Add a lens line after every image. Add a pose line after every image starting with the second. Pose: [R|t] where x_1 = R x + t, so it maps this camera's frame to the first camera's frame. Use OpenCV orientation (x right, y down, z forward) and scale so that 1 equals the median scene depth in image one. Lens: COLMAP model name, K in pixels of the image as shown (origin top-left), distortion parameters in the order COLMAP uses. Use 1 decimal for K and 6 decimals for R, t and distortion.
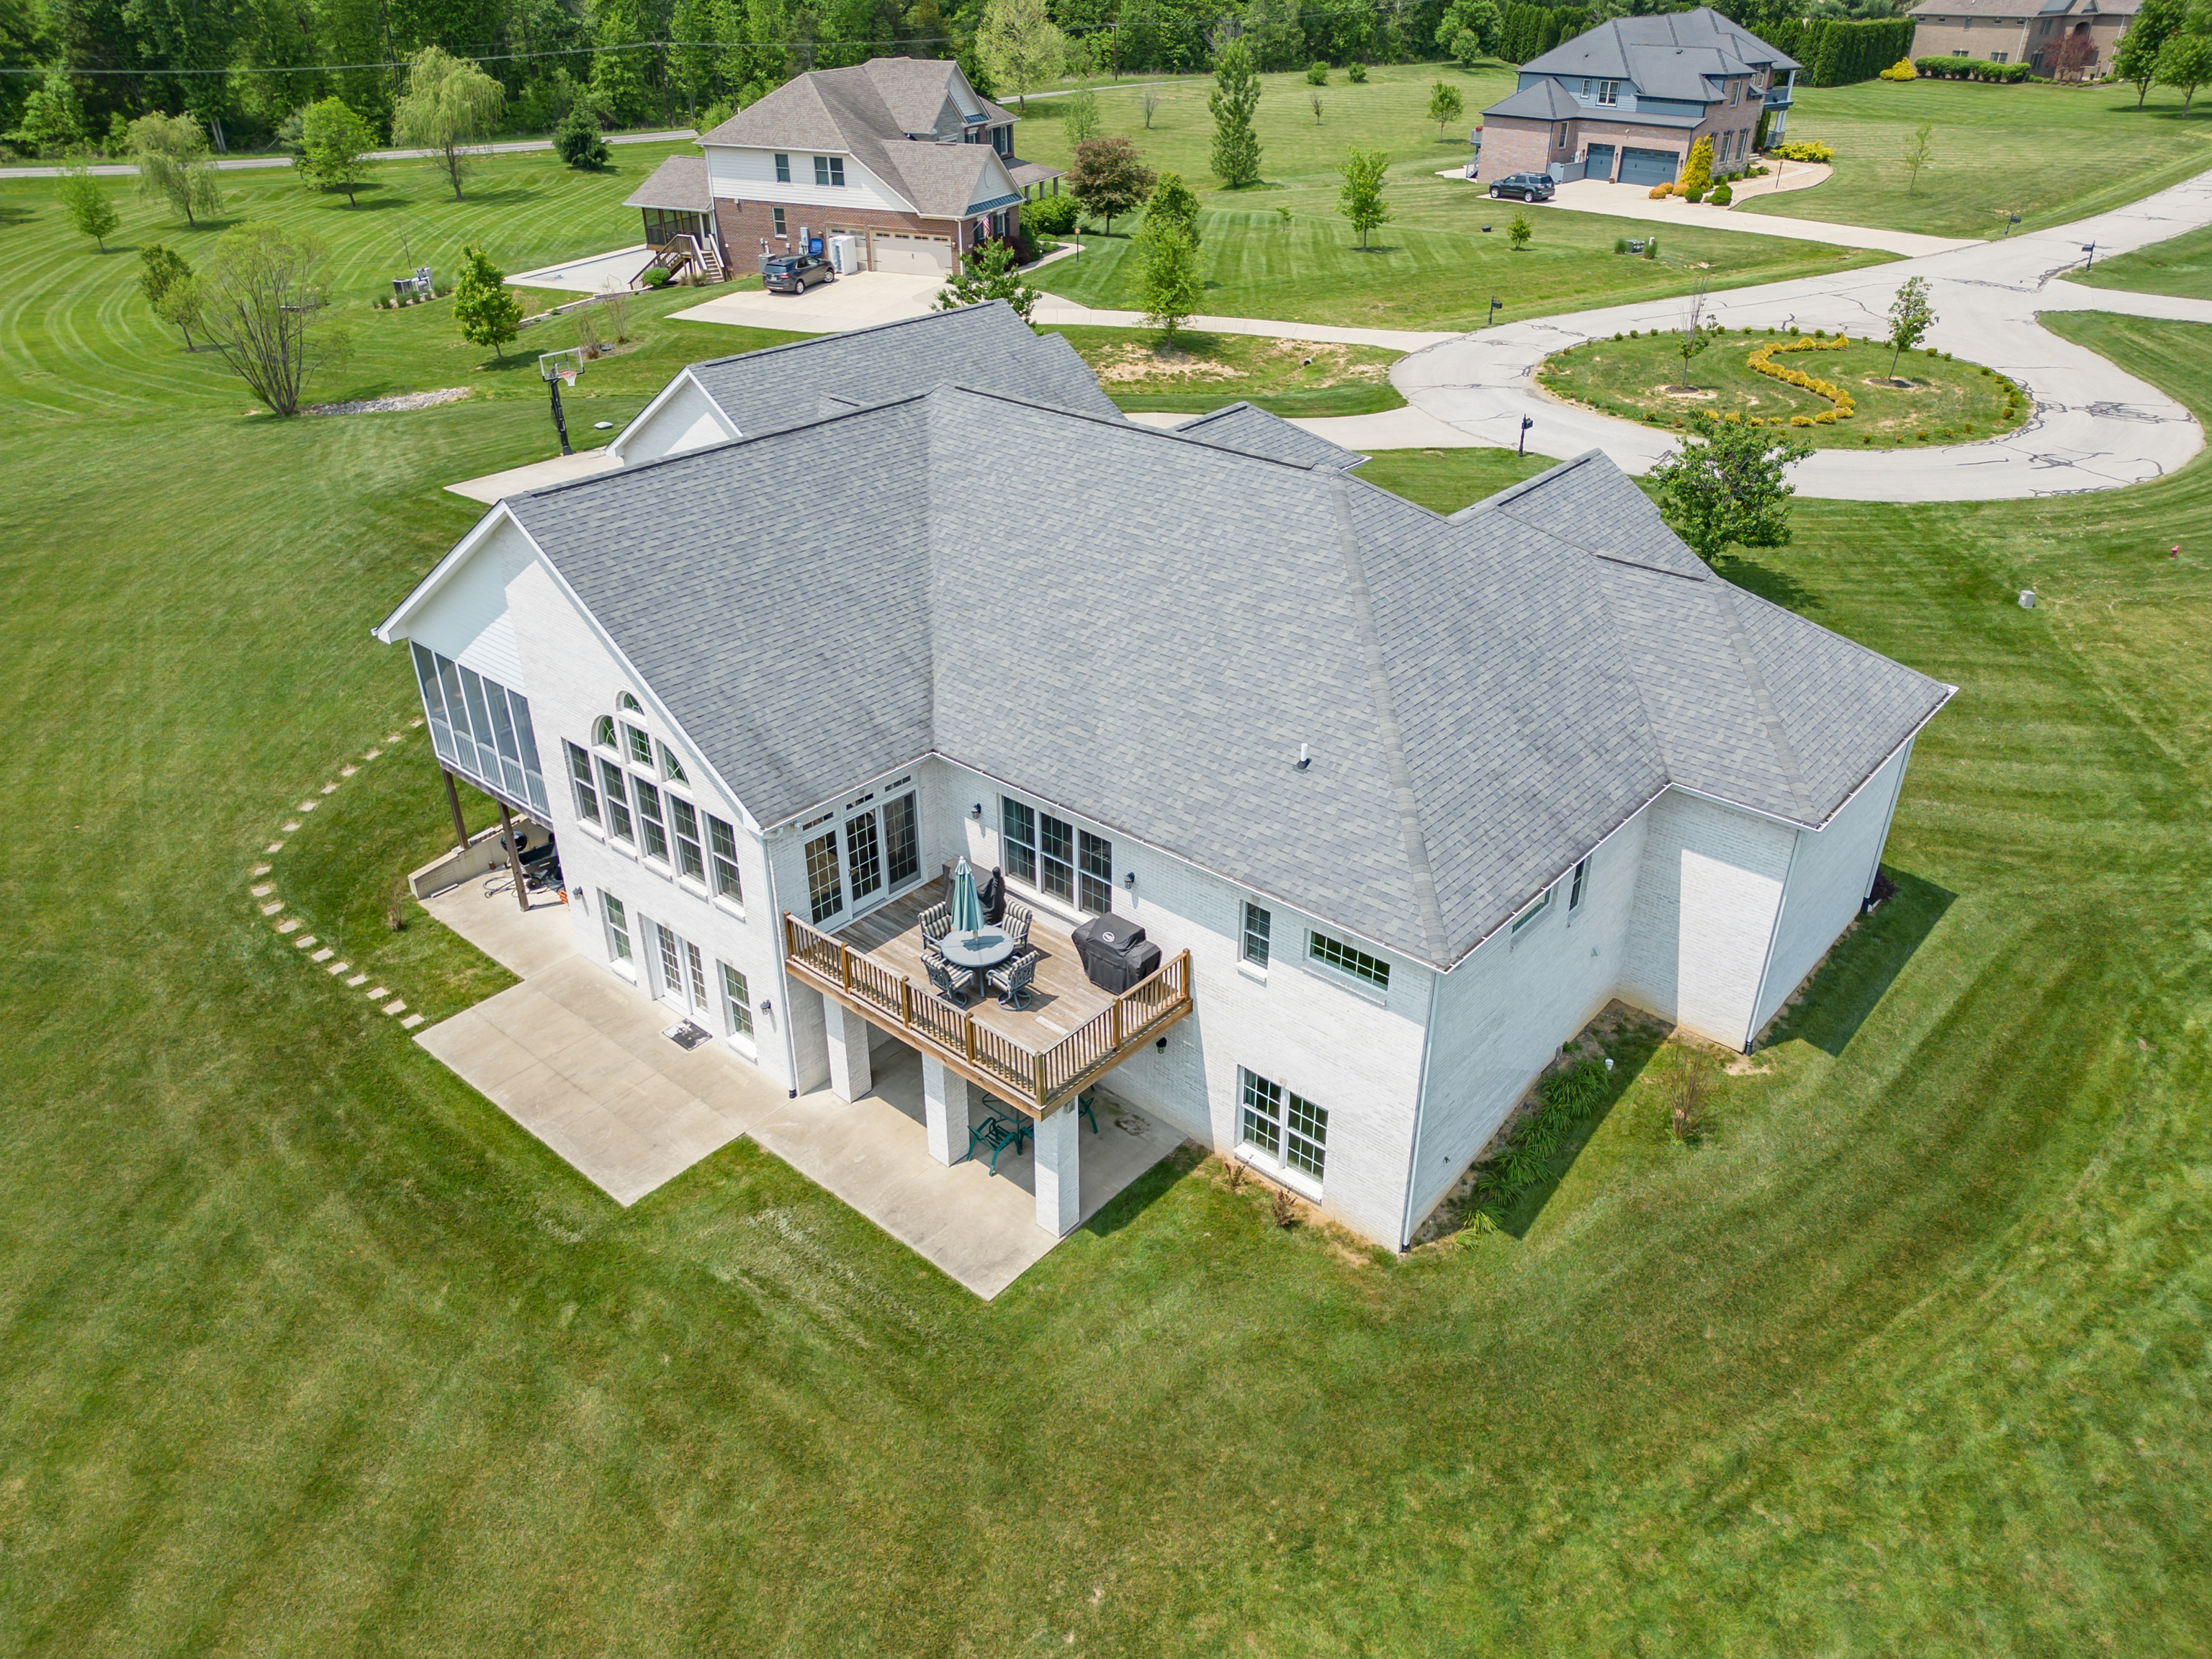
lens RADIAL K [[1529.1, 0, 1106.0], [0, 1529.1, 829.5], [0, 0, 1]] dist [0.053227, -0.036627]
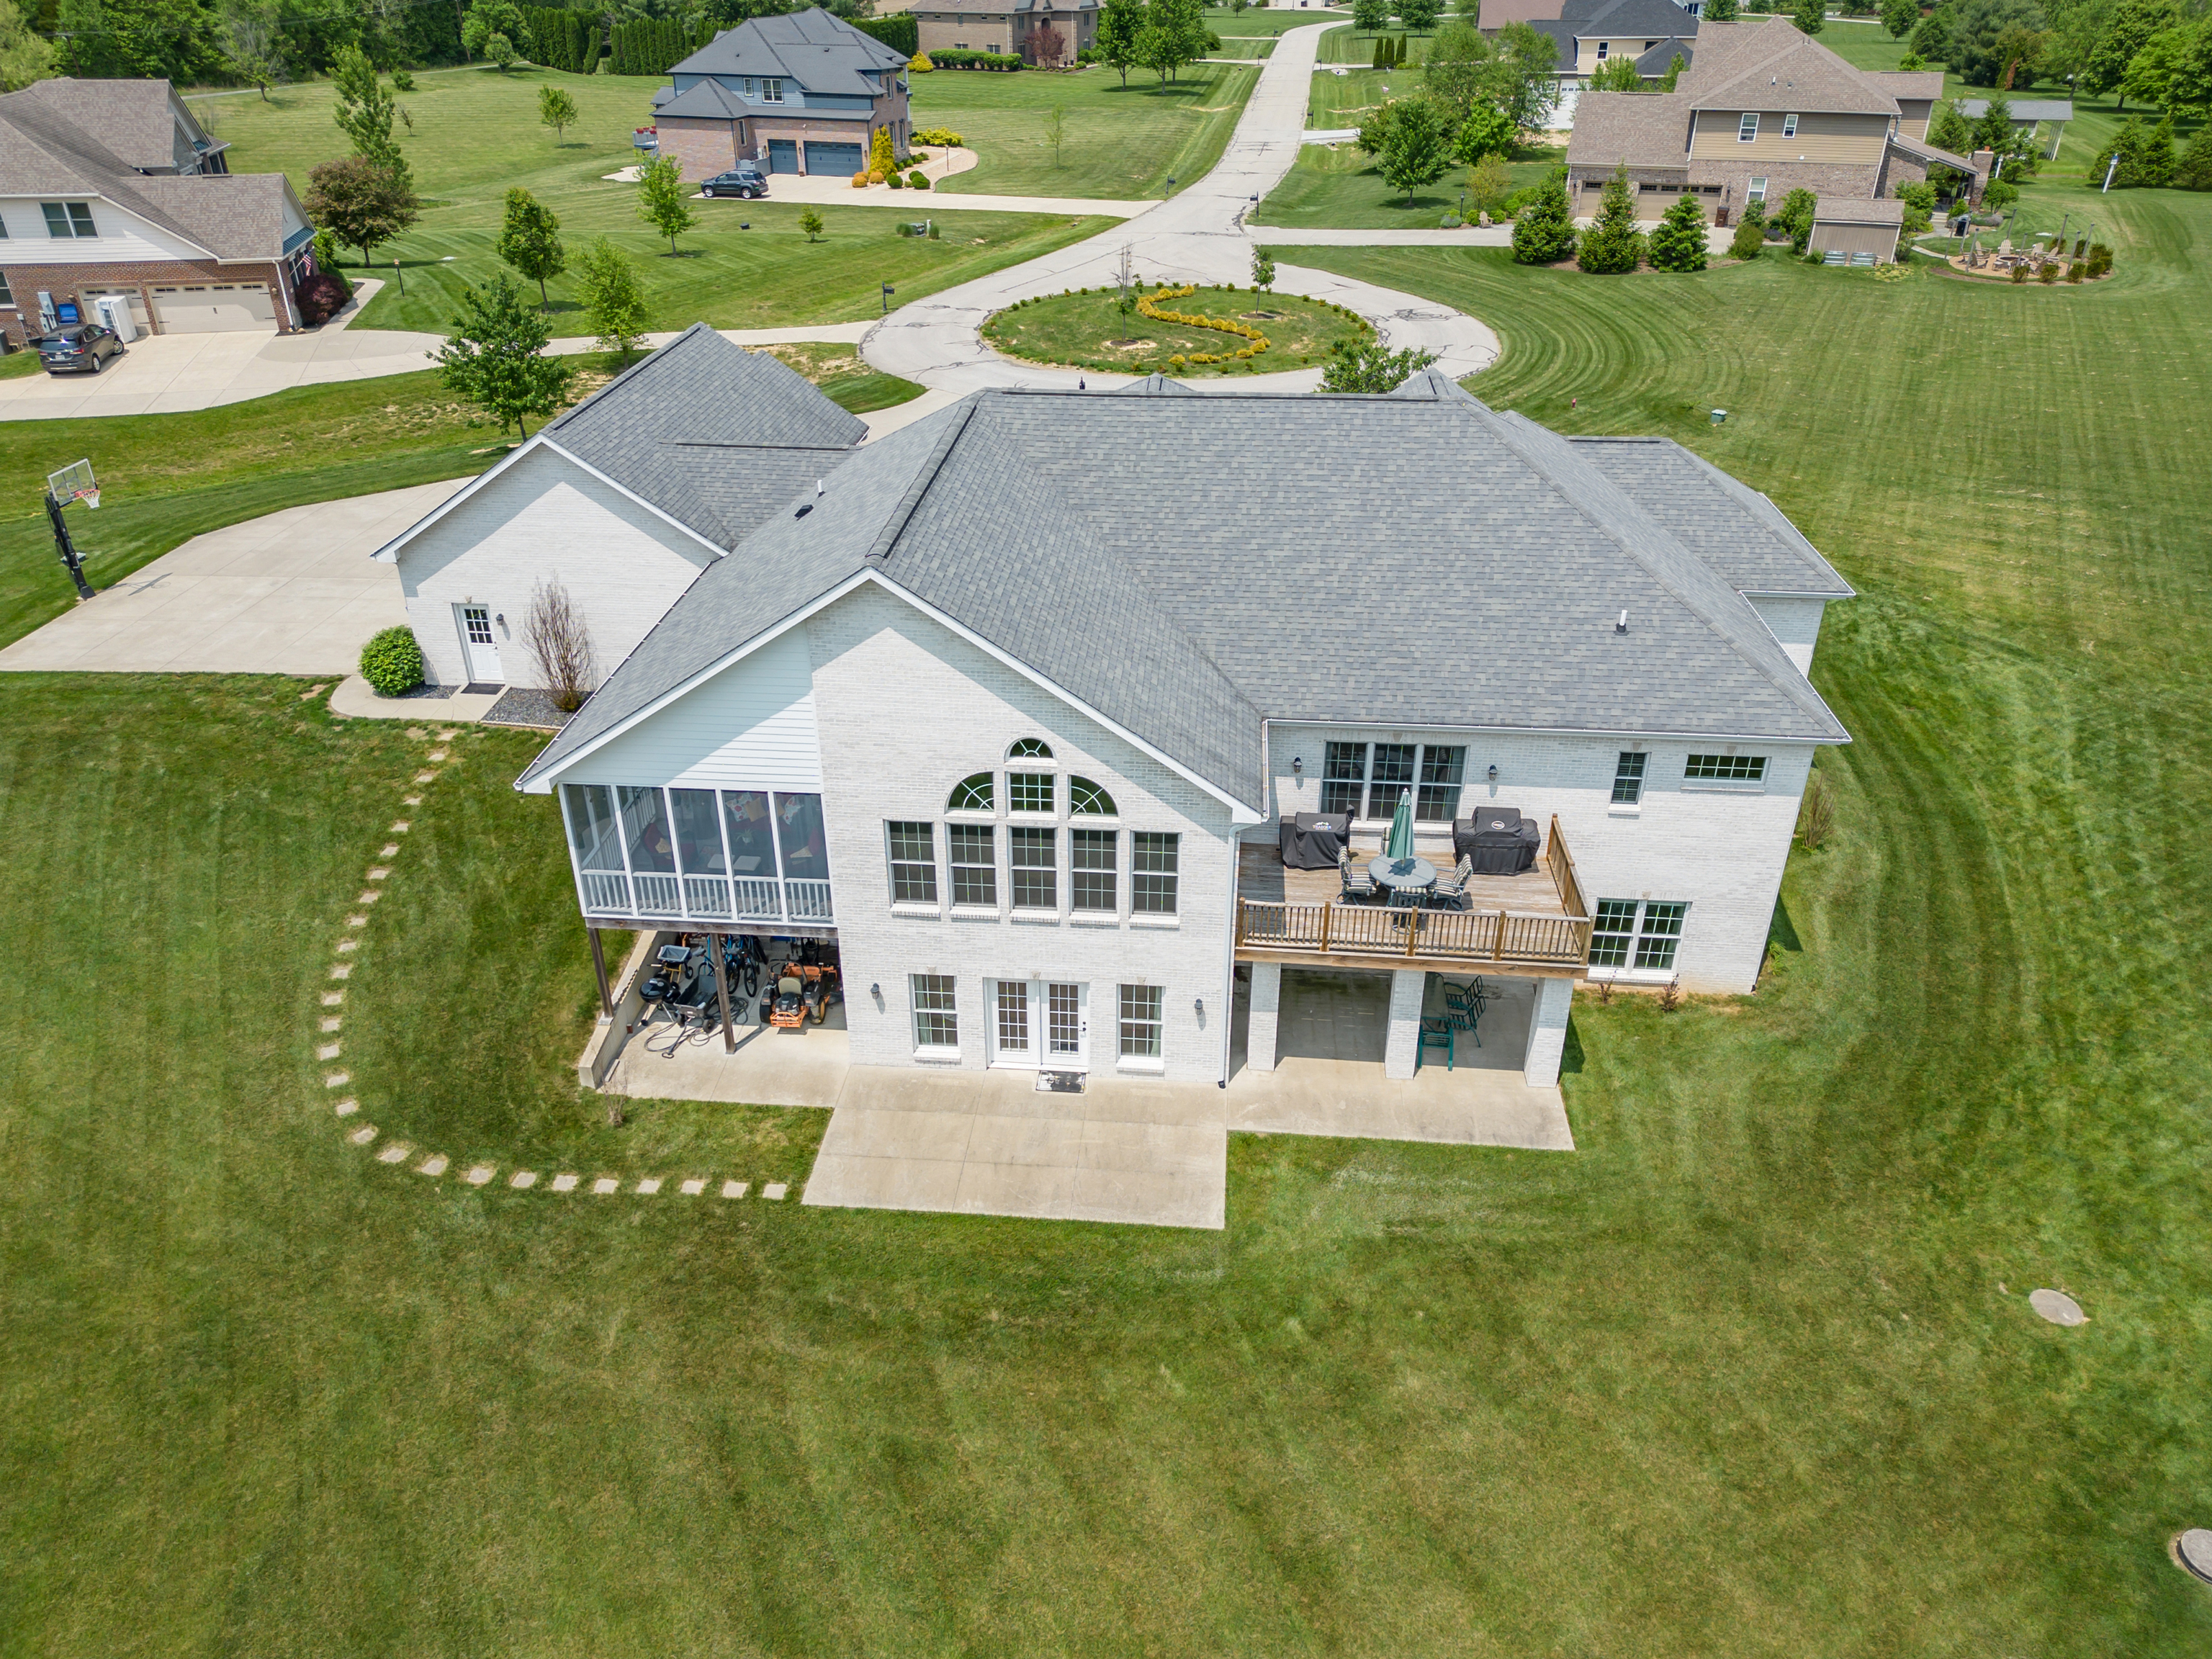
lens RADIAL K [[1529.1, 0, 1106.0], [0, 1529.1, 829.5], [0, 0, 1]] dist [0.053227, -0.036627]
pose [[0.810813, -0.290676, 0.508026, -0.246770], [0.291120, 0.953268, 0.080799, -0.031059], [-0.507772, 0.082384, 0.857543, 0.053635]]
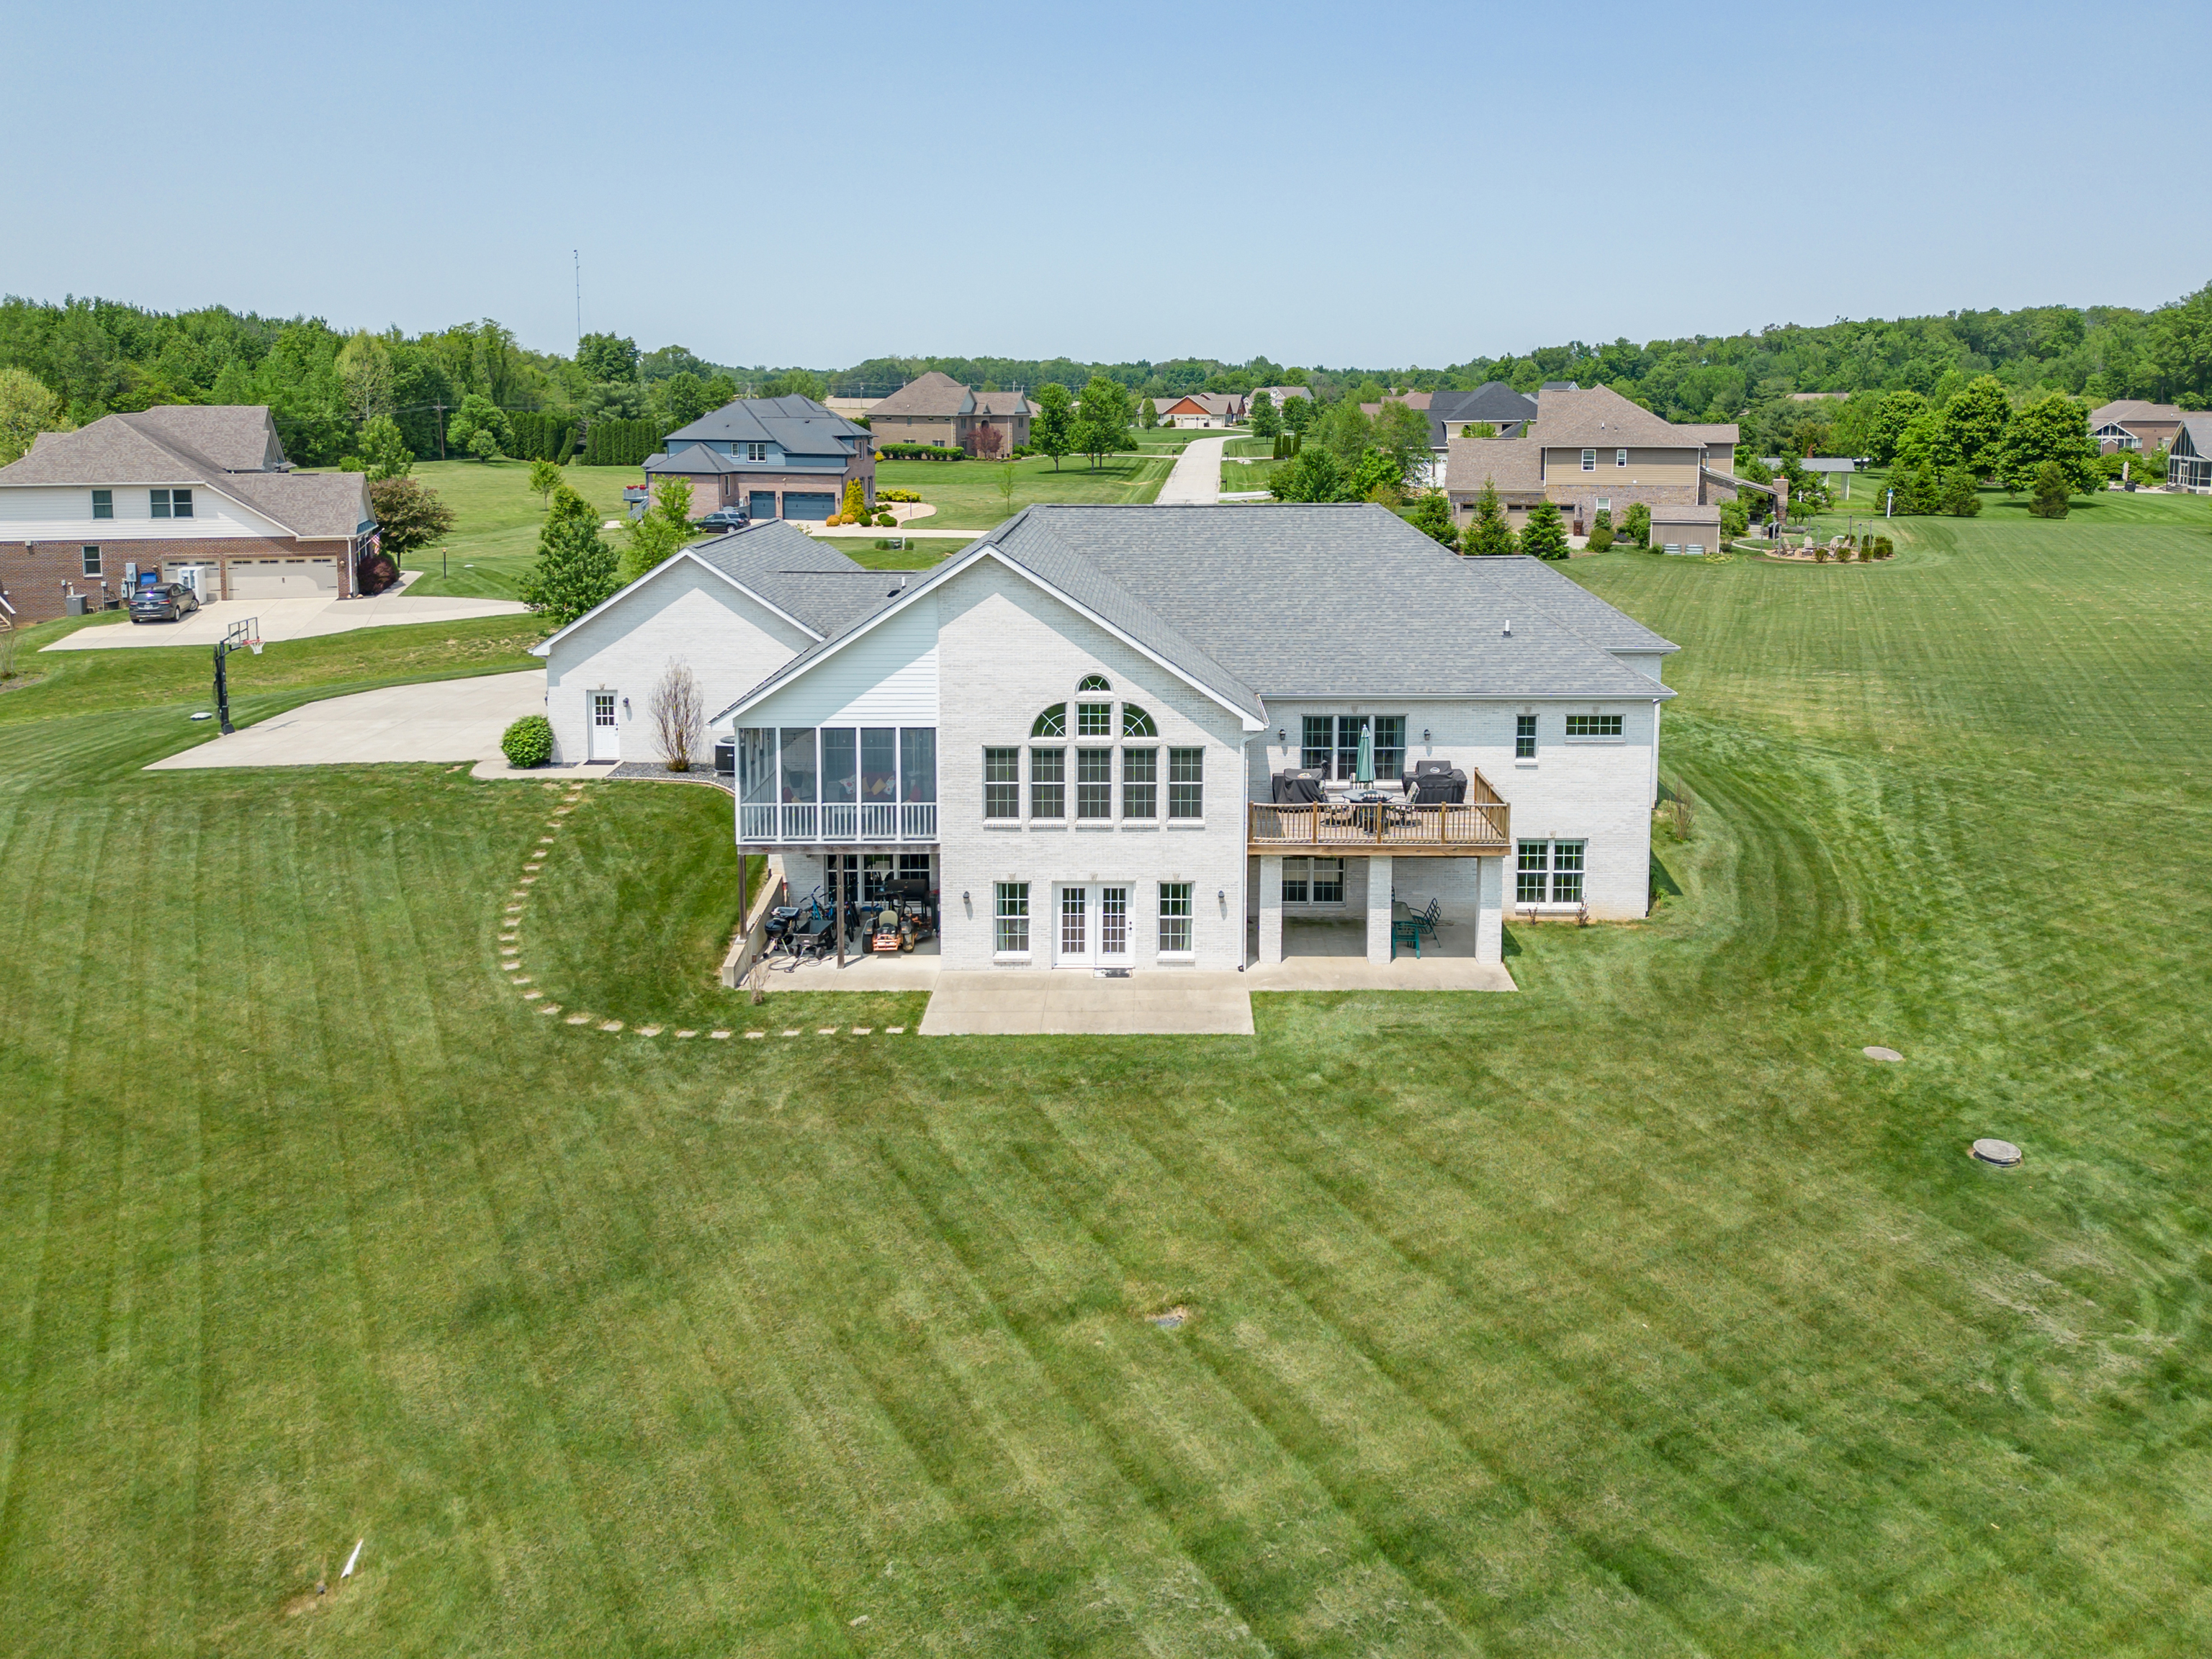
lens RADIAL K [[1601.6, 0, 1155.1], [0, 1601.6, 600.6], [0, 0, 1]] dist [0.075981, -0.051715]
pose [[0.759343, -0.080663, 0.645672, -0.369756], [0.321080, 0.909517, -0.263982, 0.075309], [-0.565956, 0.407765, 0.716535, -0.013221]]
